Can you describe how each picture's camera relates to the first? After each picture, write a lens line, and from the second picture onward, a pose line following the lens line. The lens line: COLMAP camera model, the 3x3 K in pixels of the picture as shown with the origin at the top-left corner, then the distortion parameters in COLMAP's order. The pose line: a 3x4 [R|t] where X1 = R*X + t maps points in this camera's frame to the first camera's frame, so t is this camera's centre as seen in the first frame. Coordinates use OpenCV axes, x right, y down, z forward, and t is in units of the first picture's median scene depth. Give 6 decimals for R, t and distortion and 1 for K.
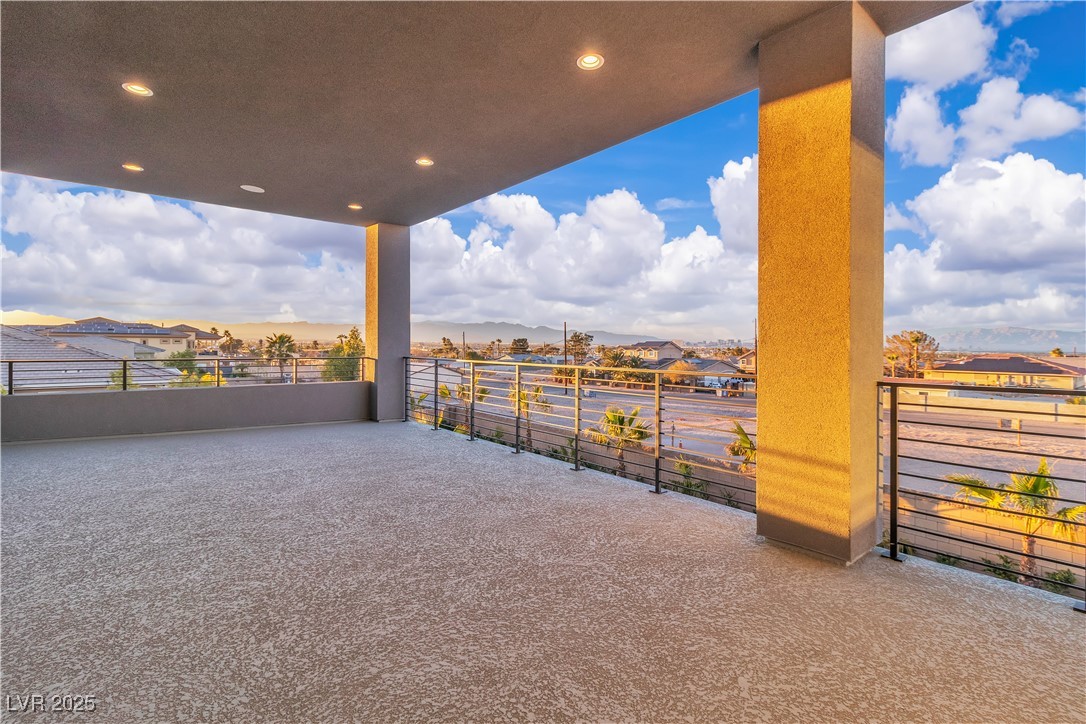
lens RADIAL K [[506.6, 0, 543.0], [0, 506.6, 362.0], [0, 0, 1]] dist [0.000513, -0.000146]
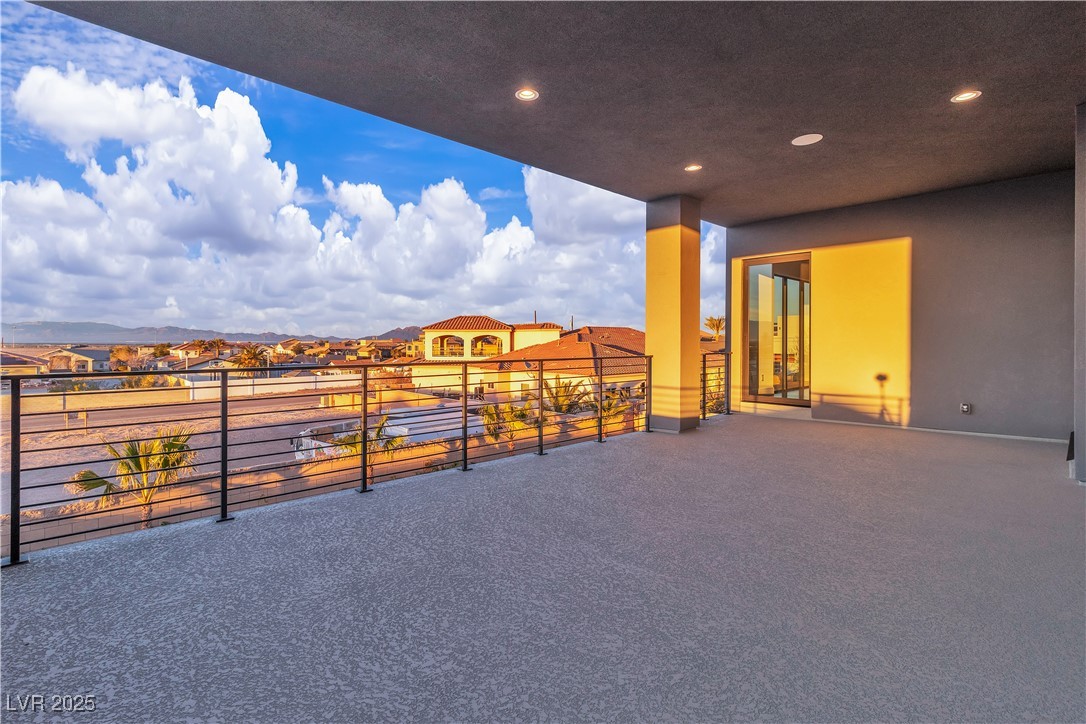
lens RADIAL K [[506.6, 0, 543.0], [0, 506.6, 362.0], [0, 0, 1]] dist [0.000513, -0.000146]
pose [[0.999761, 0.000419, 0.021860, 0.285746], [-0.000640, 0.999948, 0.010136, -0.000532], [-0.021854, -0.010148, 0.999710, 0.025077]]
